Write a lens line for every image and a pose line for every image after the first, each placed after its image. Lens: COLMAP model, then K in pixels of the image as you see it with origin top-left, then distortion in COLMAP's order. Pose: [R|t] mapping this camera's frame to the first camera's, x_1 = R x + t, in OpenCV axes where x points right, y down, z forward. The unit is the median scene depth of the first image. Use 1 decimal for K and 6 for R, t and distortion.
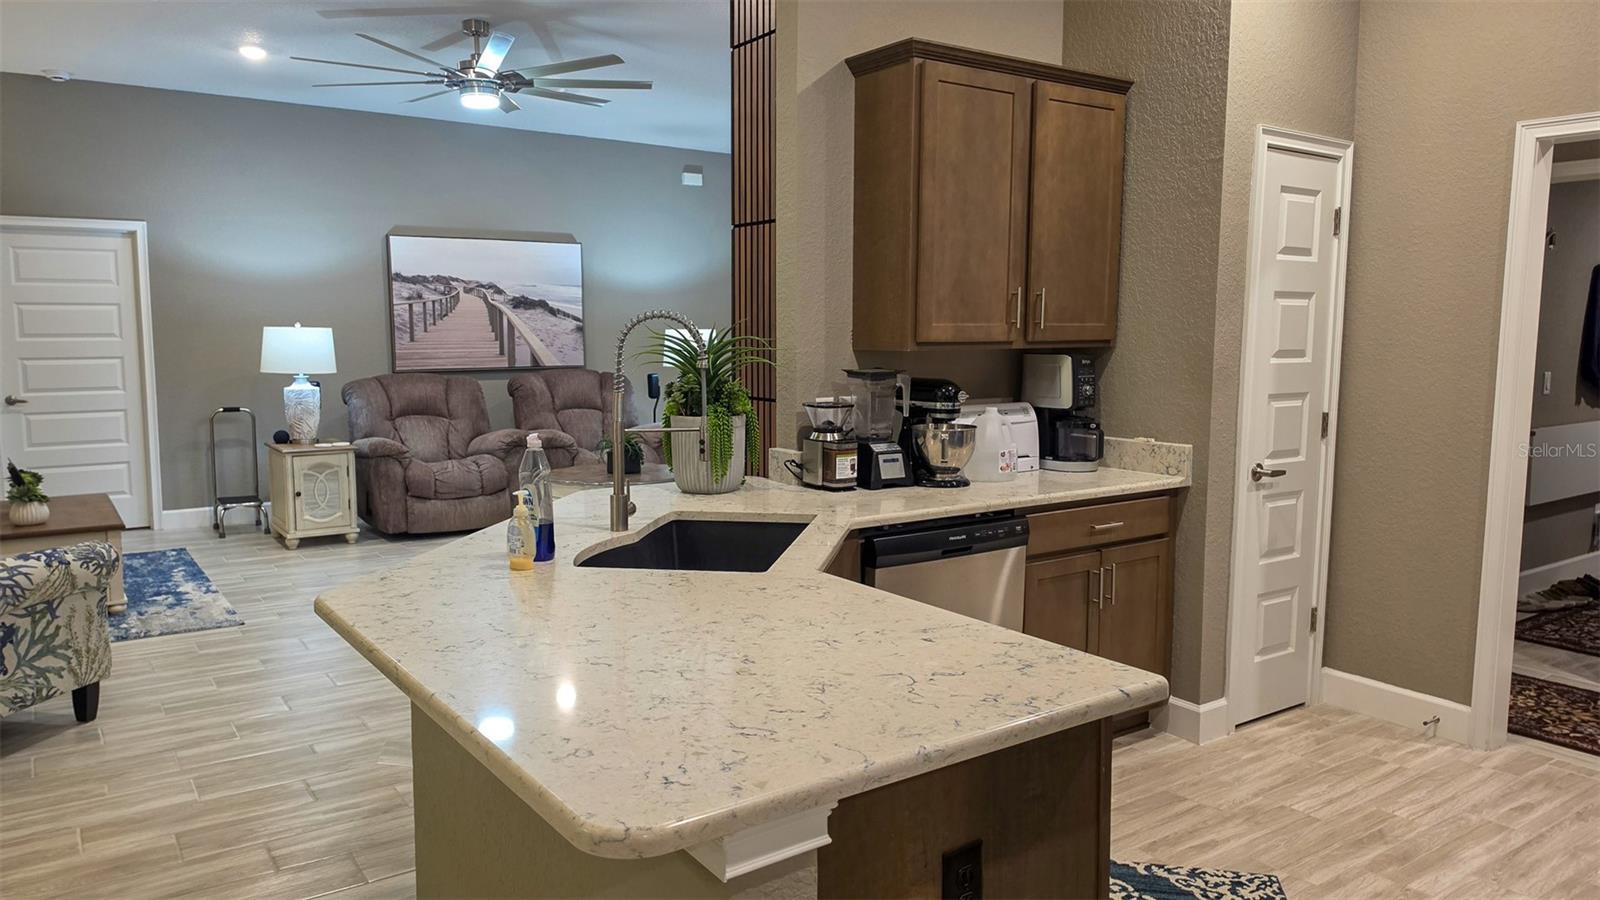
lens RADIAL K [[1098.6, 0, 809.6], [0, 1098.6, 445.8], [0, 0, 1]] dist [0.090475, -0.118677]
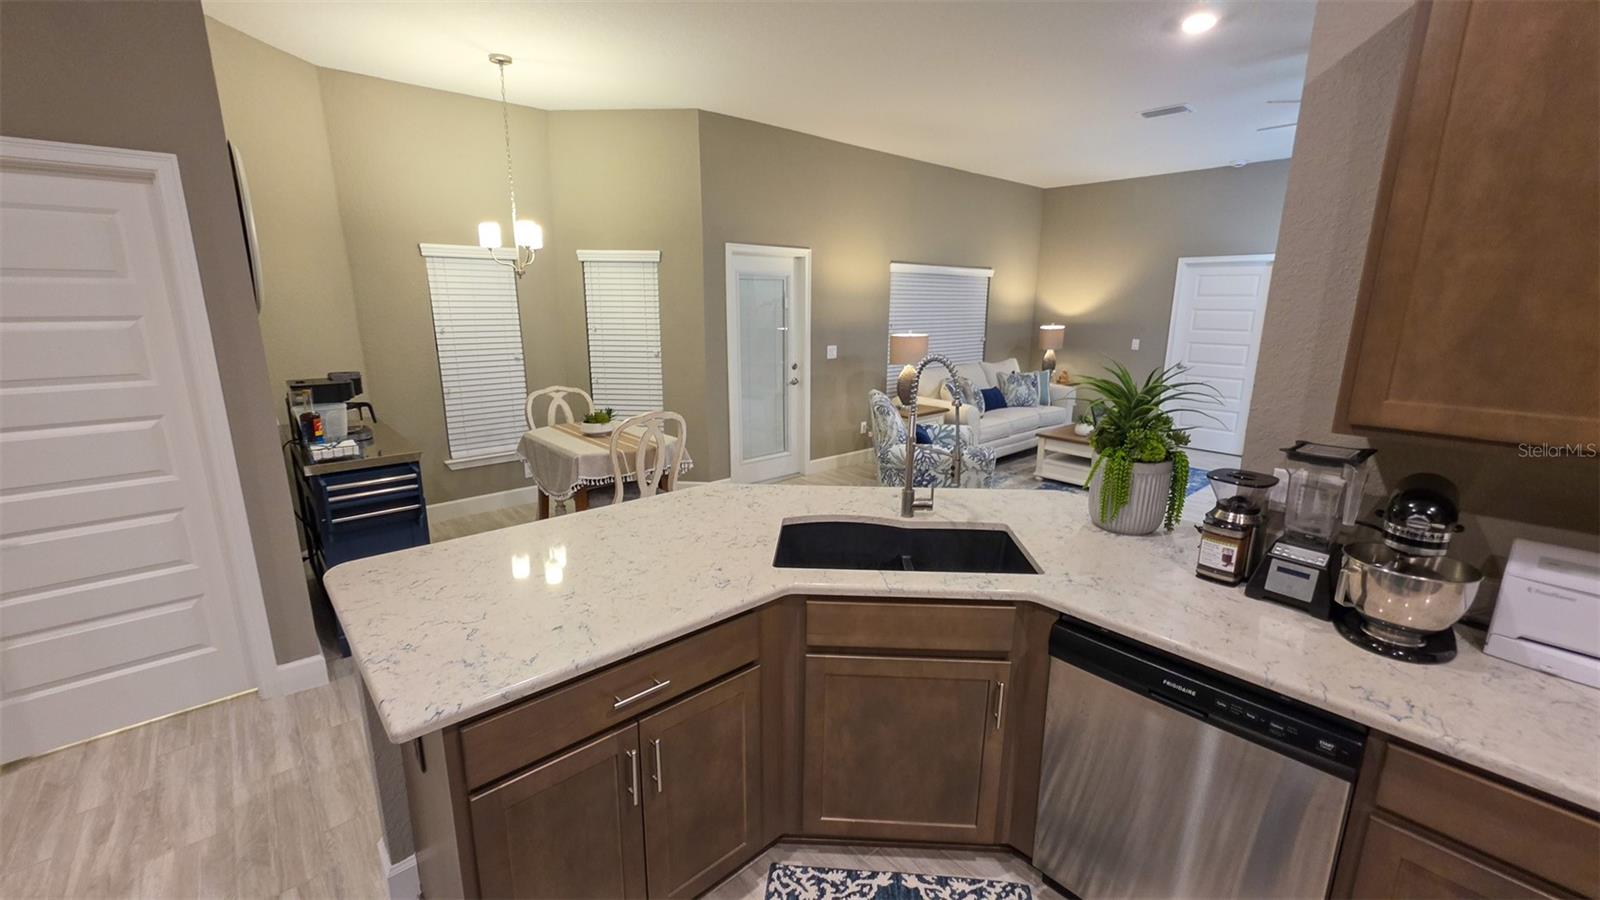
lens RADIAL K [[642.6, 0, 798.5], [0, 642.6, 448.3], [0, 0, 1]] dist [-0.005157, 0.001219]
pose [[0.110008, 0.222648, -0.968672, 0.400974], [-0.113203, 0.971052, 0.210339, -0.111131], [0.987463, 0.086518, 0.132028, 0.549181]]
